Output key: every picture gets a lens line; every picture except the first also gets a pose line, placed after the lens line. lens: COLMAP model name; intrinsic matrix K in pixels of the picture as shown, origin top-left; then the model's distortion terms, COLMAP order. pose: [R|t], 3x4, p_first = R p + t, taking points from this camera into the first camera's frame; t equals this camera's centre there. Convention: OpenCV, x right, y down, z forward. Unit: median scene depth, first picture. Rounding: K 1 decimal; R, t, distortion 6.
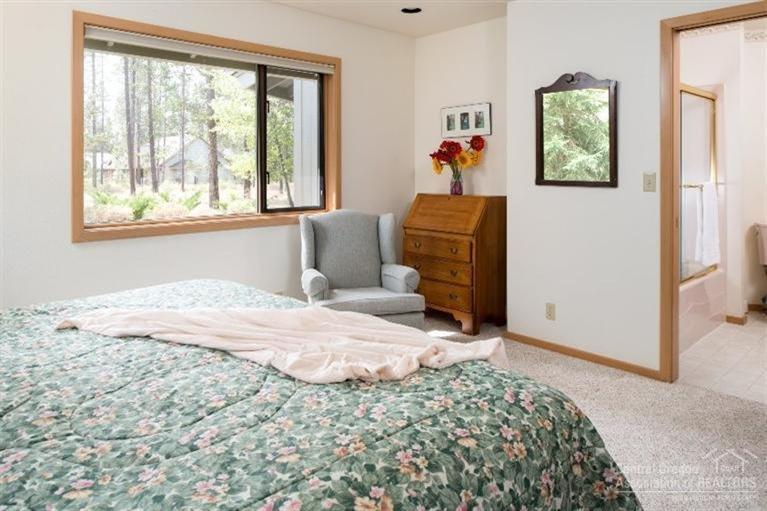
lens RADIAL K [[506.6, 0, 383.5], [0, 506.6, 255.5], [0, 0, 1]] dist [-0.001785, -0.000731]
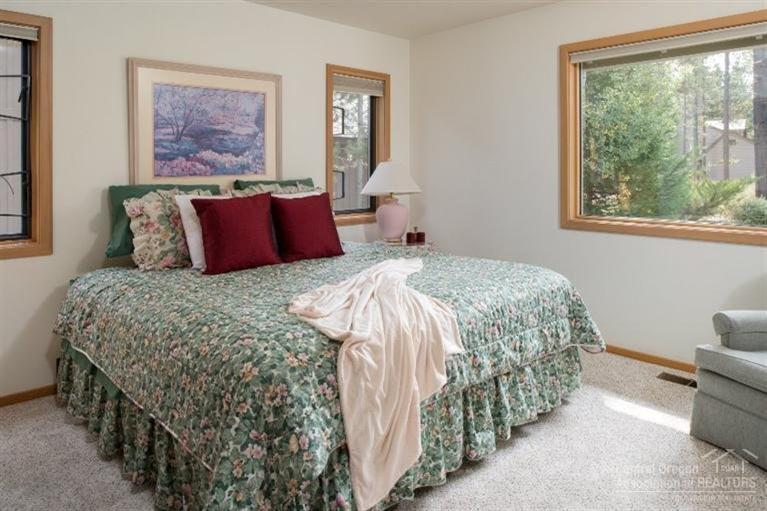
lens RADIAL K [[539.8, 0, 383.5], [0, 539.8, 255.5], [0, 0, 1]] dist [-0.078206, 0.000487]
pose [[0.001929, 0.150955, -0.988539, 1.652617], [-0.163430, 0.975297, 0.148614, -0.201906], [0.986553, 0.161271, 0.026552, 1.310356]]
